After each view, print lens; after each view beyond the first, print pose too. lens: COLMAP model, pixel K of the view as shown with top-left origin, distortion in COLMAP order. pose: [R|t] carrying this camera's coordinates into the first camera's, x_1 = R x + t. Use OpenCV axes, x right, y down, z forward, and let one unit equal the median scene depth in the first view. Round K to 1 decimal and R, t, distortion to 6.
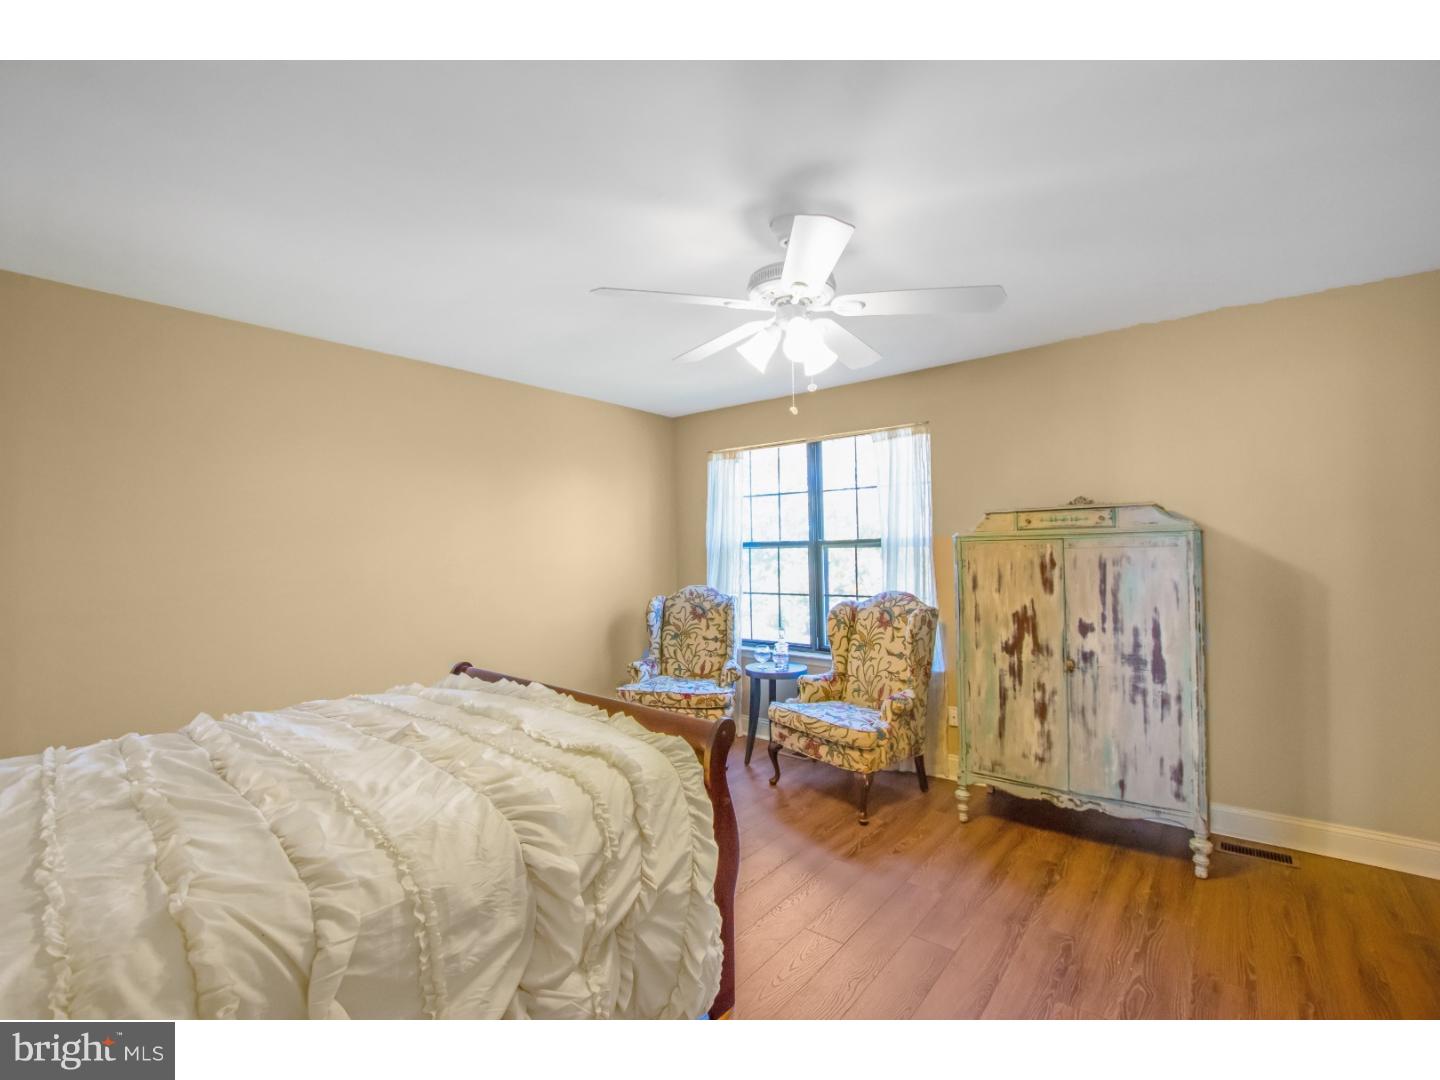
lens RADIAL K [[637.9, 0, 710.4], [0, 637.9, 540.1], [0, 0, 1]] dist [-0.040334, 0.007075]
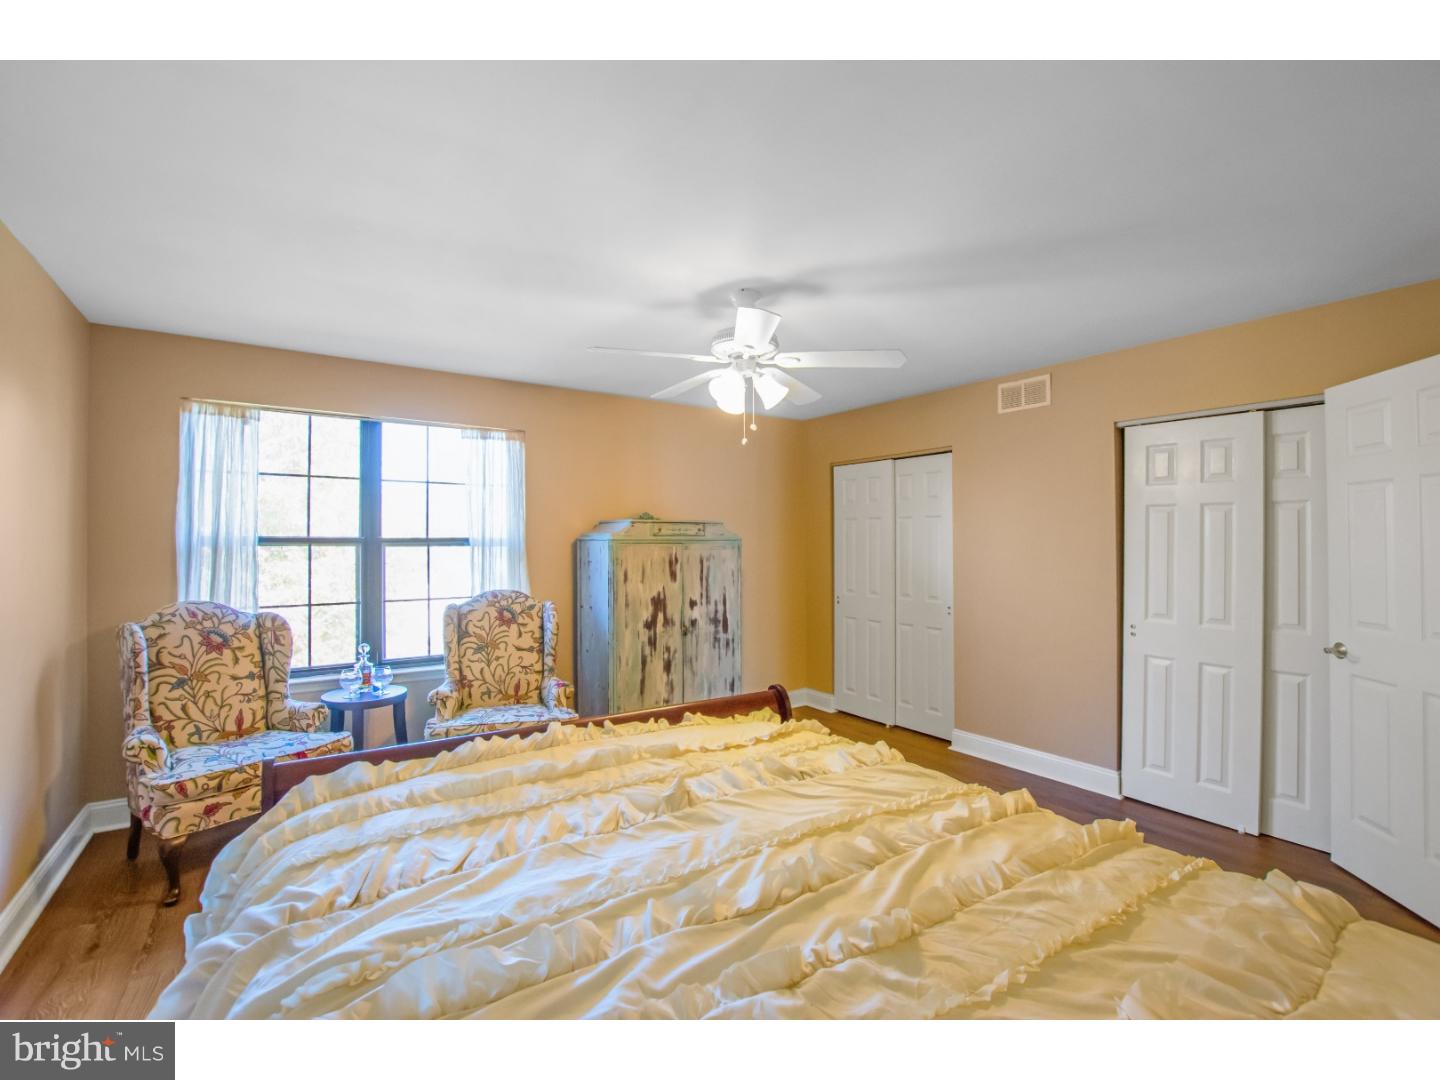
lens RADIAL K [[637.9, 0, 711.6], [0, 637.9, 547.6], [0, 0, 1]] dist [-0.040334, 0.007075]
pose [[0.268948, 0.016198, 0.963018, -0.768596], [-0.017951, 0.999769, -0.011803, 0.022524], [-0.962987, -0.014113, 0.269177, 0.507033]]
